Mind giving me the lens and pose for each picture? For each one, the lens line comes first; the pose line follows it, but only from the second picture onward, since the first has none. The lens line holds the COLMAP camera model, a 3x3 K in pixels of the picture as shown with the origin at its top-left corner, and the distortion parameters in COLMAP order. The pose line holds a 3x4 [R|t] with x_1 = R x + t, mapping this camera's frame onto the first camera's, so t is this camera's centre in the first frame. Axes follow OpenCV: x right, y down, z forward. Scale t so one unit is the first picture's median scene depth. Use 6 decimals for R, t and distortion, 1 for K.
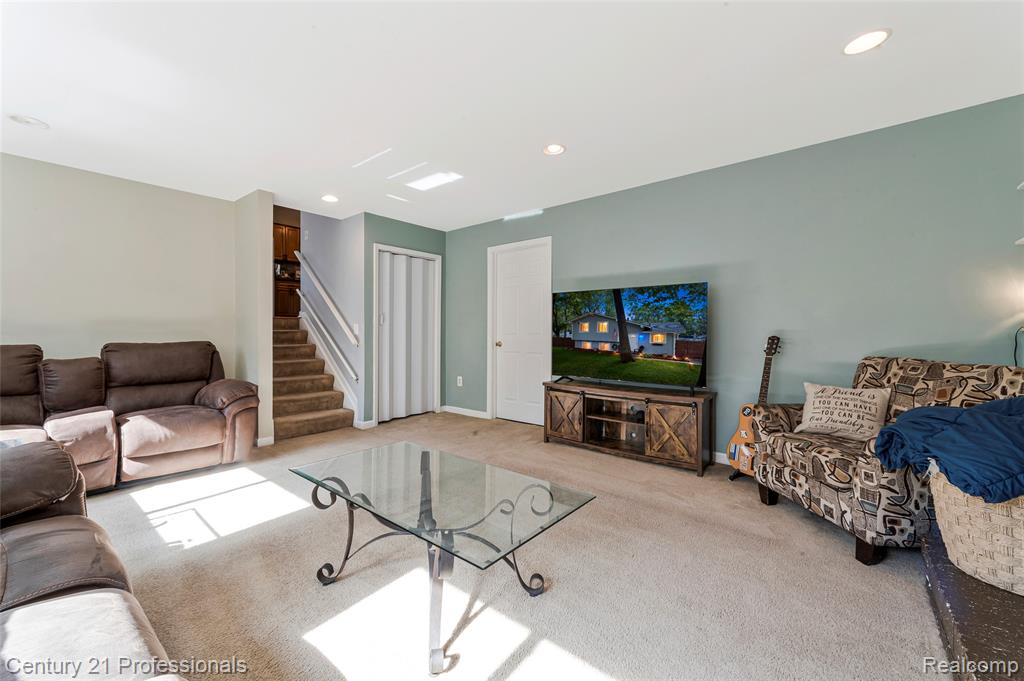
lens RADIAL K [[412.6, 0, 510.8], [0, 412.6, 339.0], [0, 0, 1]] dist [0.005449, 0.000066]
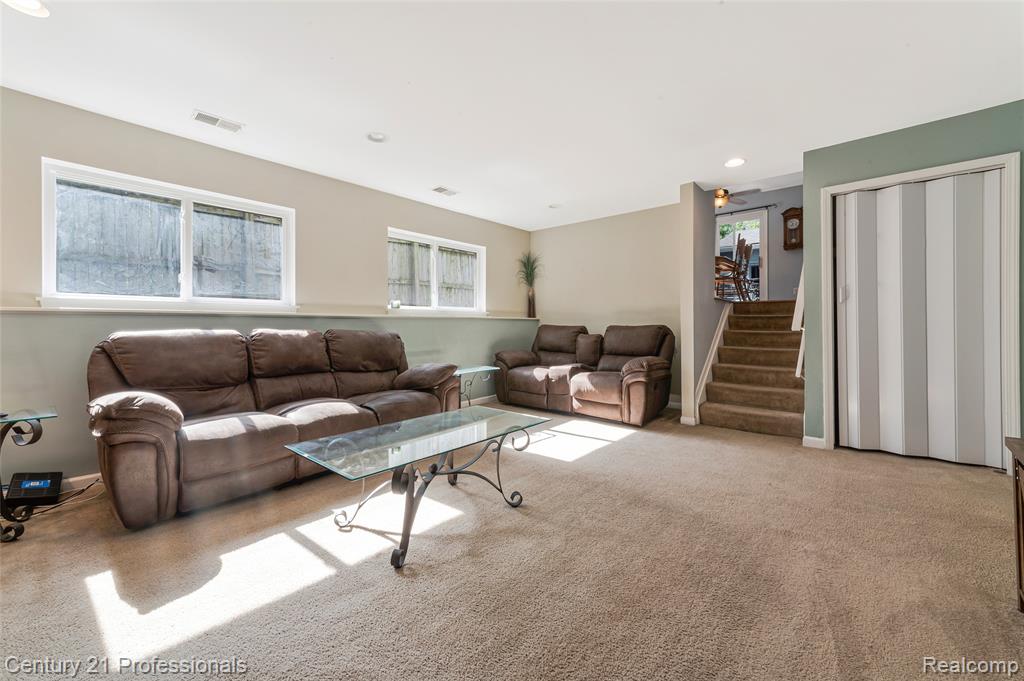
lens RADIAL K [[412.6, 0, 513.4], [0, 412.6, 329.9], [0, 0, 1]] dist [0.005449, 0.000066]
pose [[-0.038403, 0.010752, -0.999204, 0.553431], [-0.014104, 0.999837, 0.011301, 0.013352], [0.999163, 0.014527, -0.038245, 0.697011]]
